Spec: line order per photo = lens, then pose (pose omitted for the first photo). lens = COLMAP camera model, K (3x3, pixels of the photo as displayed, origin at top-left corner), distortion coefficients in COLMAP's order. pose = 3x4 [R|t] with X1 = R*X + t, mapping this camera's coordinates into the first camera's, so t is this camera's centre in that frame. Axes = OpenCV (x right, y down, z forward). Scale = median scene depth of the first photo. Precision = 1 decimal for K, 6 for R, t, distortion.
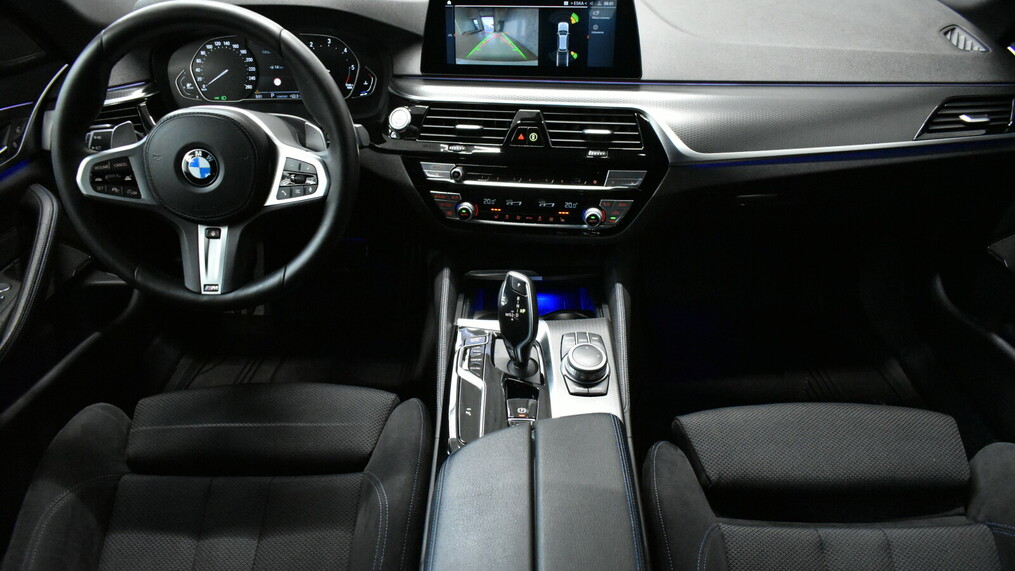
lens RADIAL K [[784.4, 0, 508.3], [0, 784.4, 283.6], [0, 0, 1]] dist [-0.014953, 0.016157]
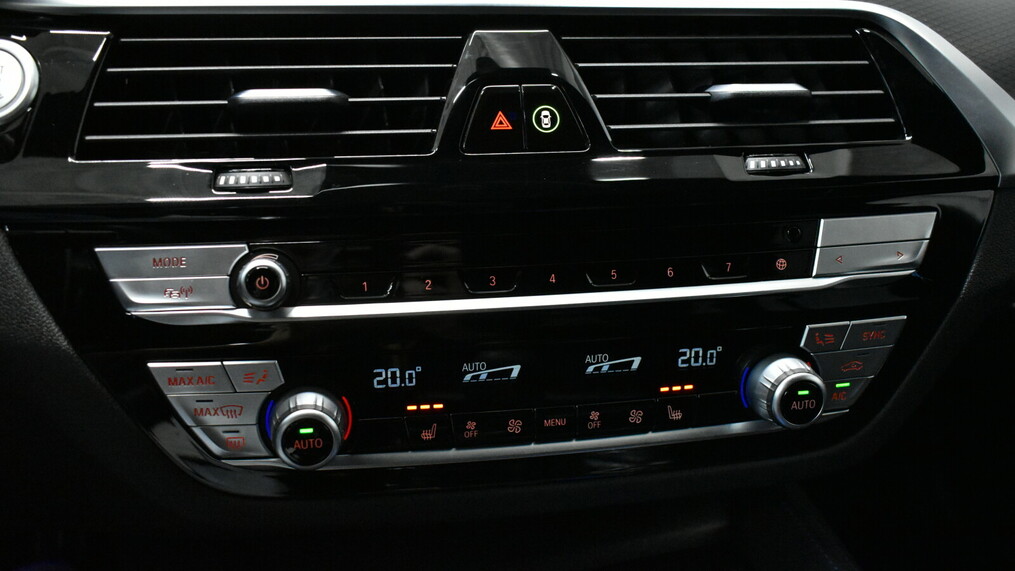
lens RADIAL K [[1126.6, 0, 512.7], [0, 1126.6, 278.6], [0, 0, 1]] dist [-0.042269, 0.000000]
pose [[0.931366, -0.084653, 0.354106, -0.116763], [0.140103, 0.981032, -0.133971, -0.082539], [-0.336048, 0.174387, 0.925560, 0.647364]]
